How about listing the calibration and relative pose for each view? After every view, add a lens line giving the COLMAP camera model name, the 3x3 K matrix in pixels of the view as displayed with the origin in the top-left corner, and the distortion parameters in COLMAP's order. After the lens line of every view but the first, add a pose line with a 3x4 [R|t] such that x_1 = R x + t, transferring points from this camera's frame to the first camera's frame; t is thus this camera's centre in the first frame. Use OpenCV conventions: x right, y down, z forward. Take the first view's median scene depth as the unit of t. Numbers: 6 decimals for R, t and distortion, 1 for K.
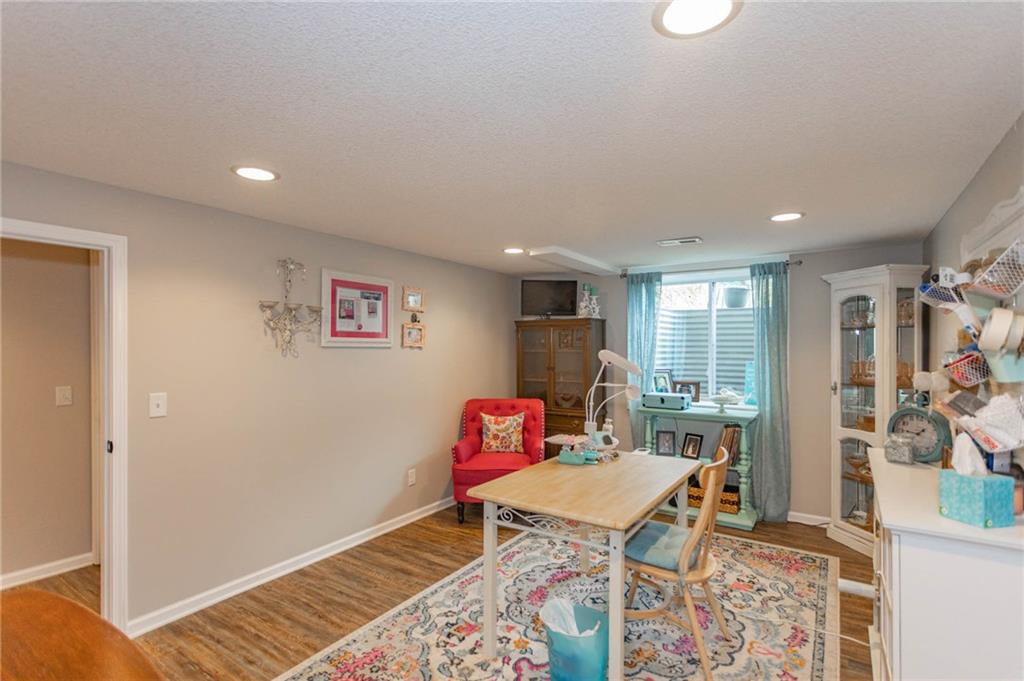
lens RADIAL K [[487.4, 0, 521.2], [0, 487.4, 350.3], [0, 0, 1]] dist [0.003264, 0.000567]
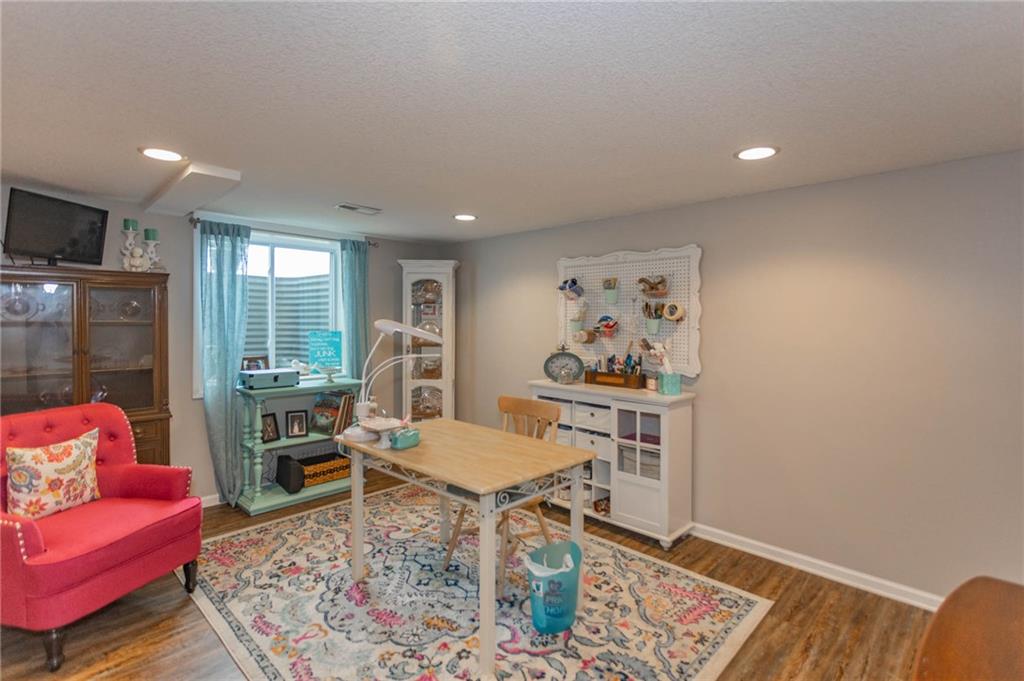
lens RADIAL K [[493.3, 0, 512.1], [0, 493.3, 326.8], [0, 0, 1]] dist [0.000963, 0.000071]
pose [[0.191461, -0.013274, 0.981411, -0.562192], [0.001644, 0.999911, 0.013204, 0.000361], [-0.981499, -0.000915, 0.191466, 0.482744]]
